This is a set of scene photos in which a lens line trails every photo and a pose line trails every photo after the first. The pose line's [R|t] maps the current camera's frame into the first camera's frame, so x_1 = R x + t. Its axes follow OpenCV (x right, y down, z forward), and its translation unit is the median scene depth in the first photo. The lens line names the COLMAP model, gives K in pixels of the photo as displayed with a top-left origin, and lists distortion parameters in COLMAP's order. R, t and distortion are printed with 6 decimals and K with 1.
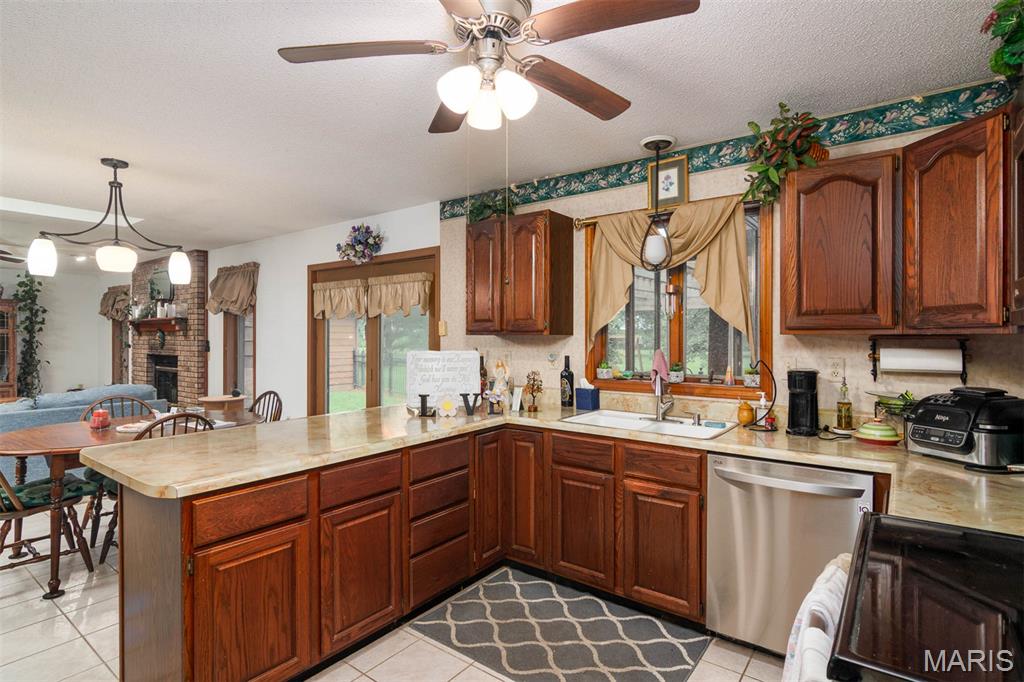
lens RADIAL K [[524.3, 0, 509.1], [0, 524.3, 340.5], [0, 0, 1]] dist [0.005586, 0.000057]
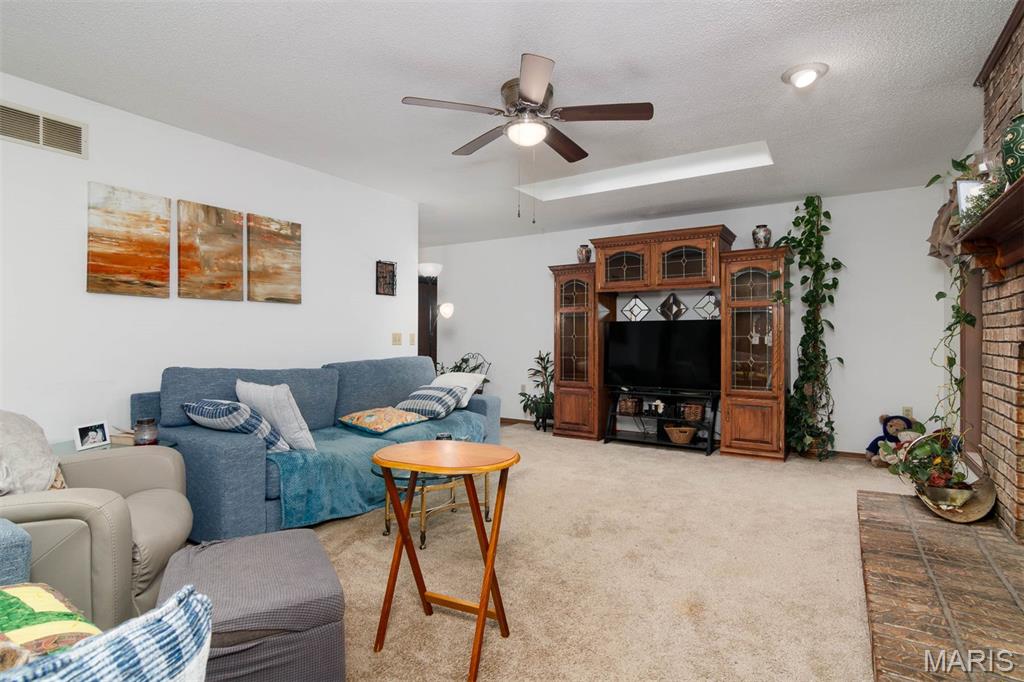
lens RADIAL K [[524.3, 0, 514.1], [0, 524.3, 335.5], [0, 0, 1]] dist [0.005586, 0.000057]
pose [[0.083697, -0.010684, -0.996434, -0.381023], [-0.009573, 0.999888, -0.011525, 0.026814], [0.996445, 0.010504, 0.083585, 0.640441]]
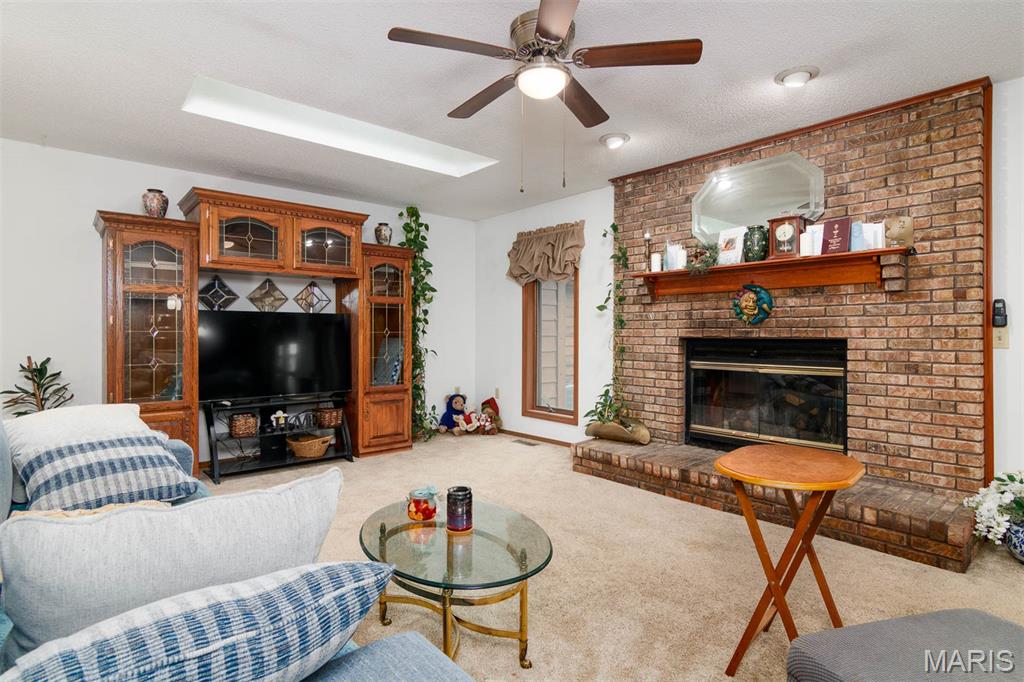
lens RADIAL K [[524.3, 0, 516.6], [0, 524.3, 339.3], [0, 0, 1]] dist [0.005586, 0.000057]
pose [[0.981045, 0.004734, -0.193724, -0.673208], [-0.004317, 0.999987, 0.002574, 0.023936], [0.193734, -0.001689, 0.981053, 0.411427]]
